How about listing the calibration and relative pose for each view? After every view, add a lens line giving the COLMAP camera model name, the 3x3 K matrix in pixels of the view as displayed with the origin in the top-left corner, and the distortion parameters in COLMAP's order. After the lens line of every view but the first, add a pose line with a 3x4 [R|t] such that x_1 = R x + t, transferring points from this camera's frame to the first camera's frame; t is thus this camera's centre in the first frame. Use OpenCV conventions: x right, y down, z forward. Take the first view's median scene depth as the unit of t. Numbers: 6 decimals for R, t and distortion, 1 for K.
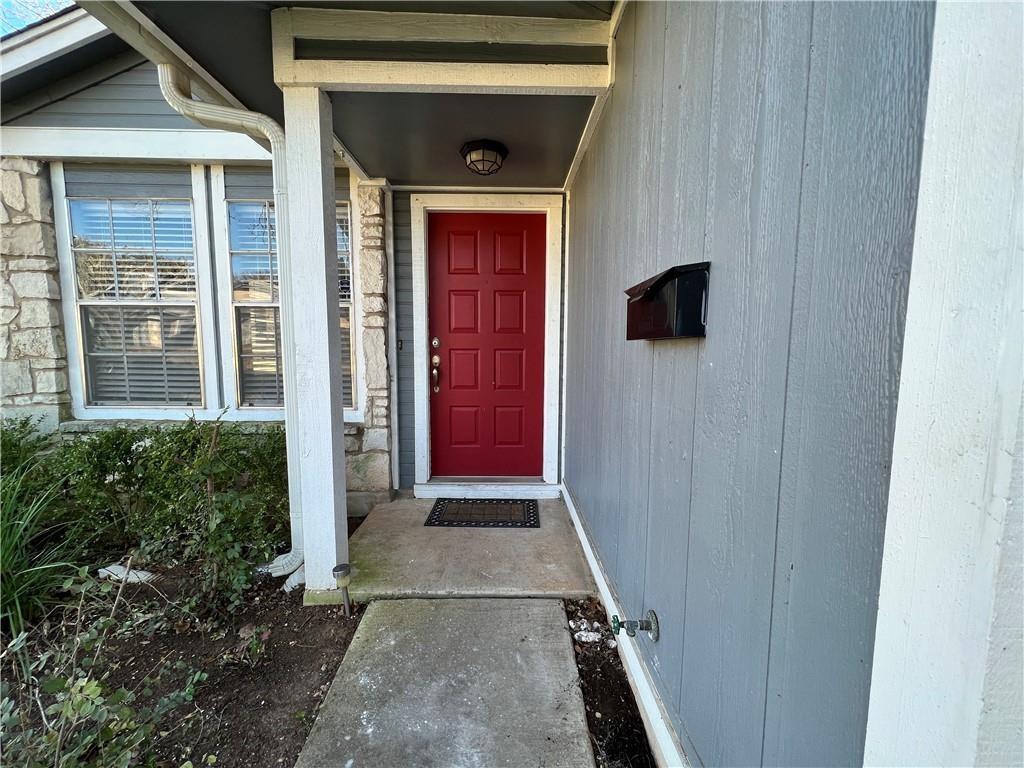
lens RADIAL K [[409.9, 0, 511.7], [0, 409.9, 384.9], [0, 0, 1]] dist [-0.000436, -0.000500]
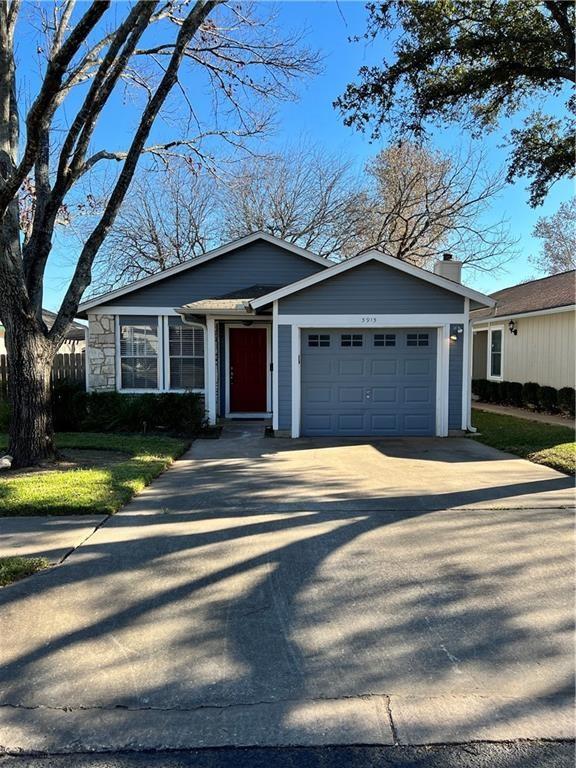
lens RADIAL K [[588.6, 0, 288.3], [0, 588.6, 385.5], [0, 0, 1]] dist [-0.009164, -0.009739]
pose [[0.999907, -0.004506, 0.012842, 0.198052], [0.005101, 0.998898, -0.046663, 0.250798], [-0.012618, 0.046724, 0.998828, -3.682465]]
